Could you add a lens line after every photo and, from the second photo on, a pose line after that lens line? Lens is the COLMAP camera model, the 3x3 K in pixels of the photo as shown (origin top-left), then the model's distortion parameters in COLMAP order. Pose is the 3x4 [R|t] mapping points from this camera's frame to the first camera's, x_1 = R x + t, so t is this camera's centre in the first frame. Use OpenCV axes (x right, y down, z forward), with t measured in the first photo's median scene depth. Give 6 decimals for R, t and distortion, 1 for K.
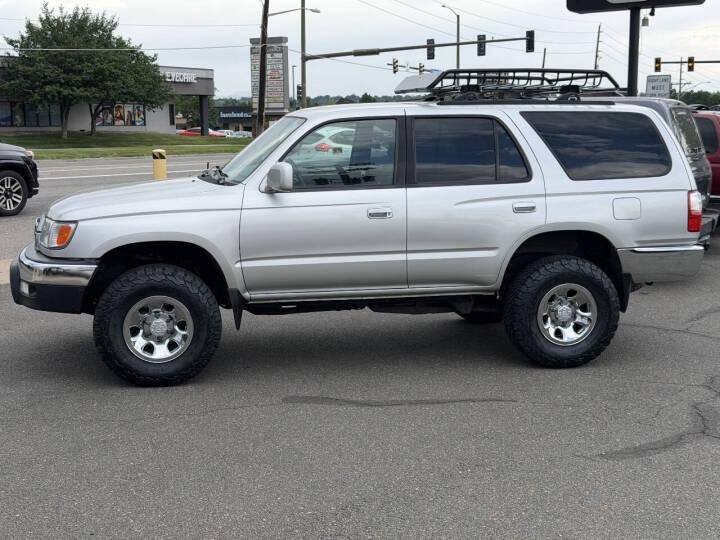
lens RADIAL K [[999.4, 0, 360.0], [0, 999.4, 270.0], [0, 0, 1]] dist [0.195488, -0.450456]
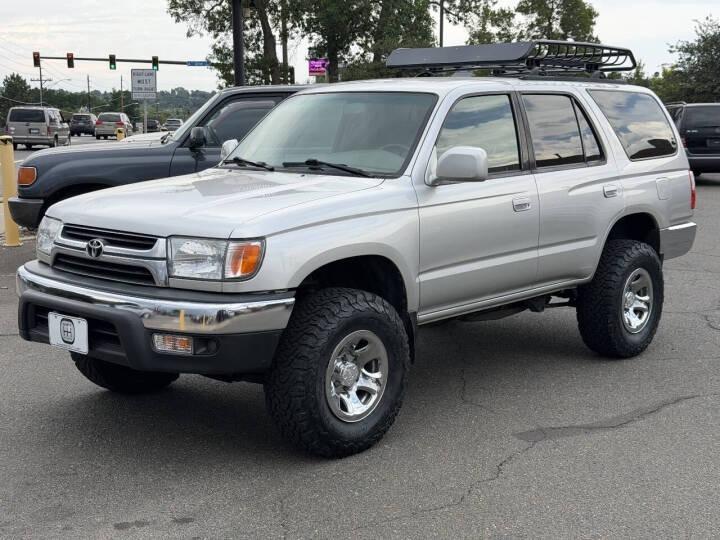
lens RADIAL K [[999.4, 0, 360.0], [0, 999.4, 270.0], [0, 0, 1]] dist [0.195488, -0.450456]
pose [[0.810266, -0.087793, 0.579449, -0.567765], [0.086197, 0.995816, 0.030345, -0.037233], [-0.579688, 0.025360, 0.814444, 0.365928]]
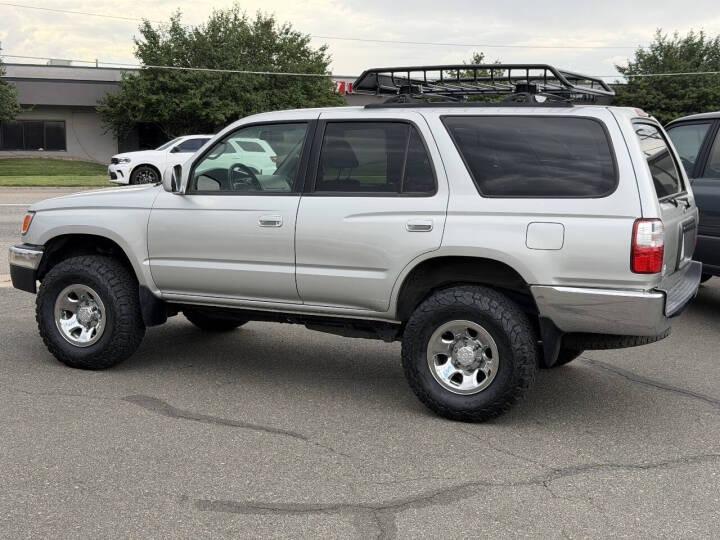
lens RADIAL K [[999.4, 0, 360.0], [0, 999.4, 270.0], [0, 0, 1]] dist [0.195488, -0.450456]
pose [[0.798366, 0.084795, -0.596172, 0.628168], [-0.100956, 0.994871, 0.006307, -0.024373], [0.593649, 0.055151, 0.802832, 0.279024]]
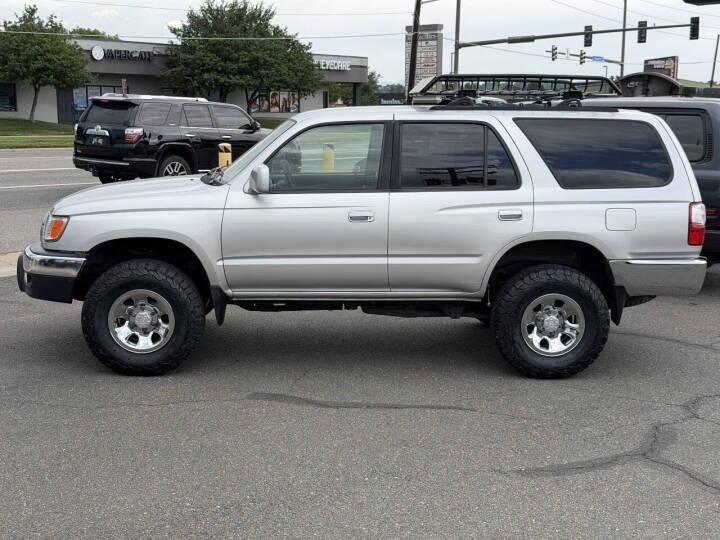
lens RADIAL K [[999.4, 0, 360.0], [0, 999.4, 270.0], [0, 0, 1]] dist [0.195488, -0.450456]
pose [[0.986557, 0.039662, -0.158533, 0.173756], [-0.037568, 0.999163, 0.016182, -0.018469], [0.159042, -0.010008, 0.987221, -0.000420]]
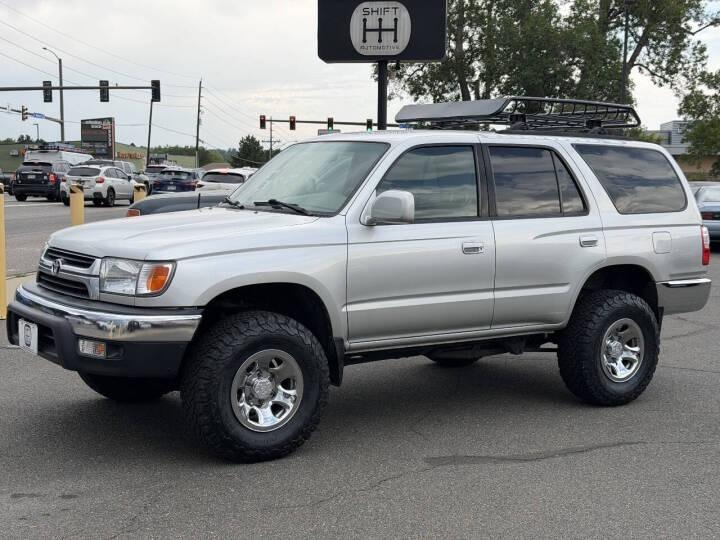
lens RADIAL K [[999.4, 0, 360.0], [0, 999.4, 270.0], [0, 0, 1]] dist [0.195488, -0.450456]
pose [[0.917974, -0.017266, 0.396264, -0.417676], [0.037329, 0.998379, -0.042973, -0.001049], [-0.394879, 0.054240, 0.917130, 0.194866]]
